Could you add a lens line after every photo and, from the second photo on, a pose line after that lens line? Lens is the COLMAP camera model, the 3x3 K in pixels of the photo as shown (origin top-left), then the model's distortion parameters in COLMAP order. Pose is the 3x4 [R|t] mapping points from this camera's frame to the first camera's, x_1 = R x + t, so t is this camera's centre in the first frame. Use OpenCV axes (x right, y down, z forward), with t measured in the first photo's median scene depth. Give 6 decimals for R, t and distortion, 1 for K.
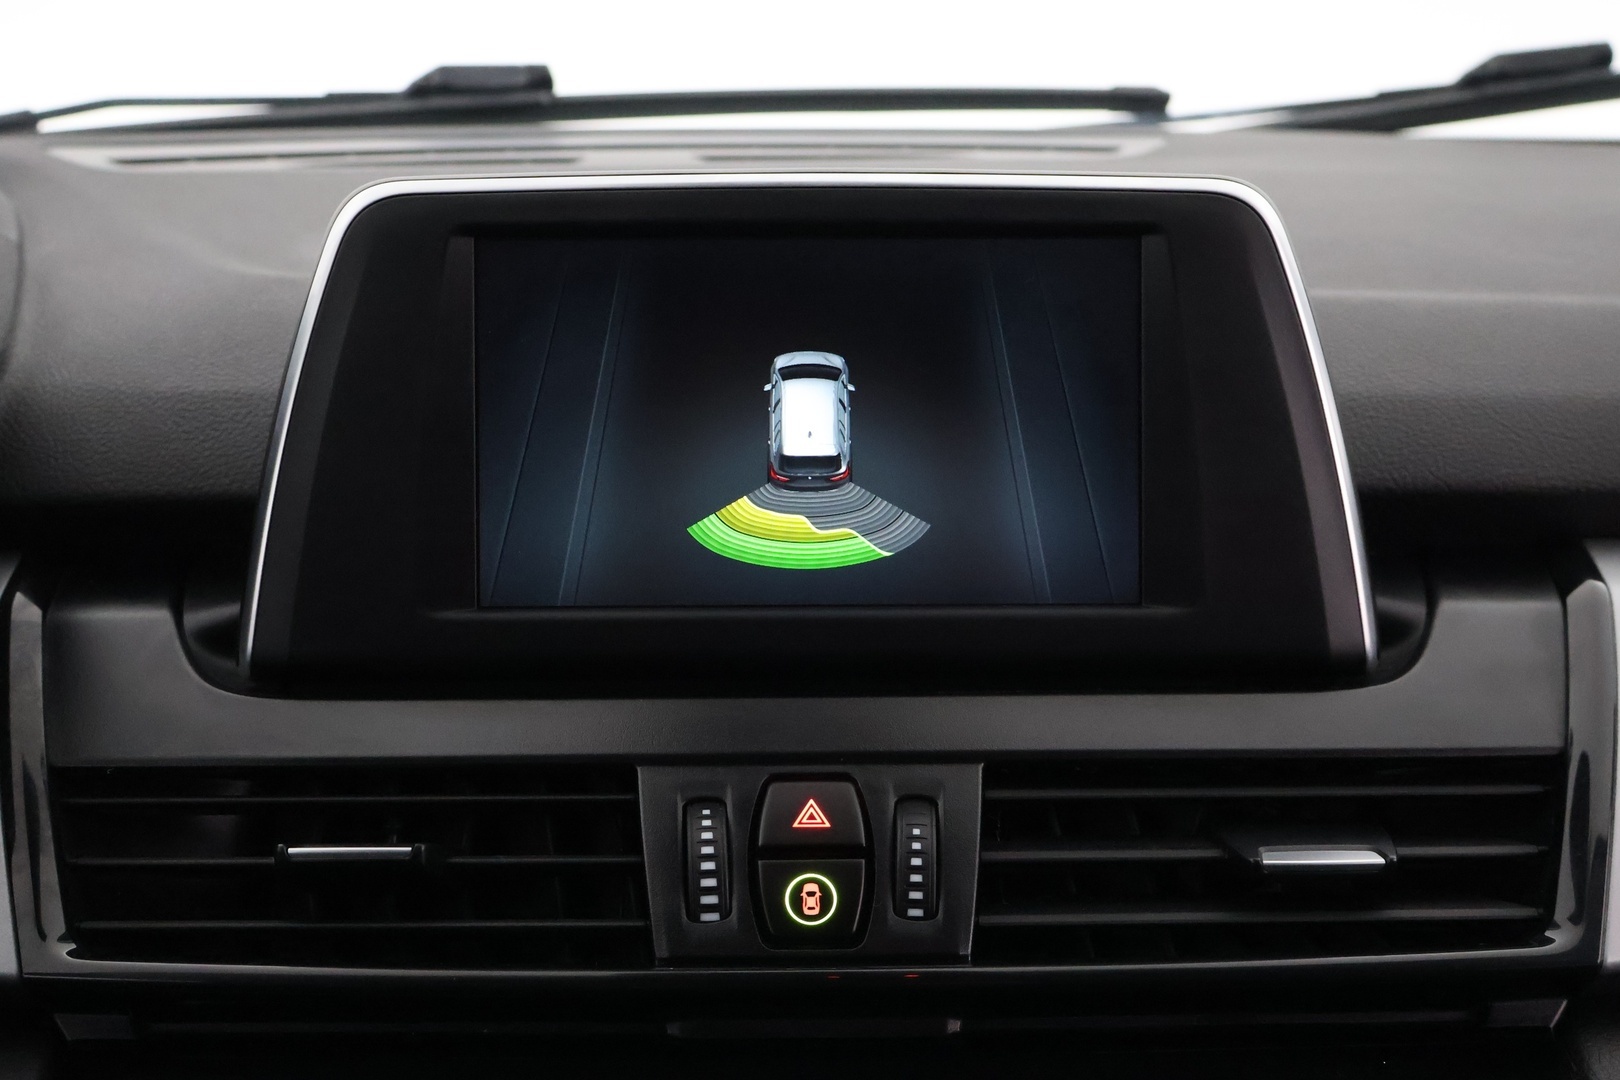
lens RADIAL K [[1854.7, 0, 807.5], [0, 1854.7, 538.9], [0, 0, 1]] dist [-0.008040, 0.000000]
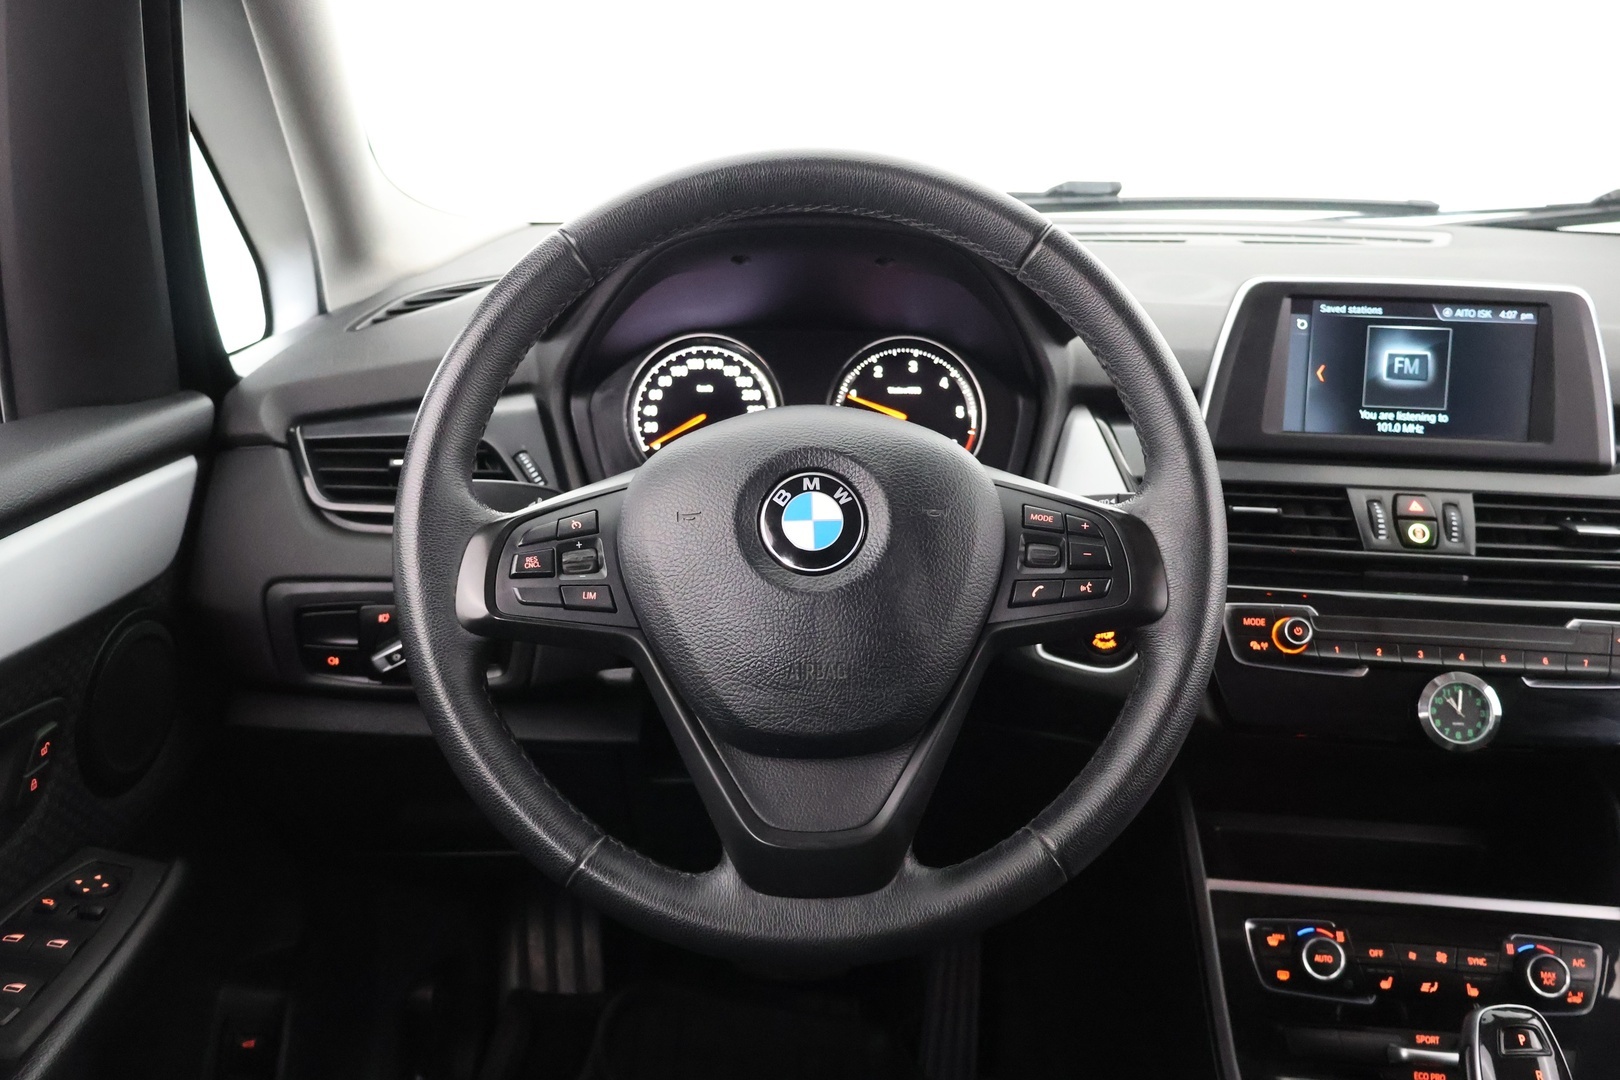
lens RADIAL K [[1362.2, 0, 812.1], [0, 1362.2, 540.1], [0, 0, 1]] dist [-0.006411, 0.004086]
pose [[0.994142, 0.055356, -0.092826, -0.709128], [-0.048932, 0.996339, 0.070108, 0.094704], [0.096367, -0.065155, 0.993211, -1.164057]]
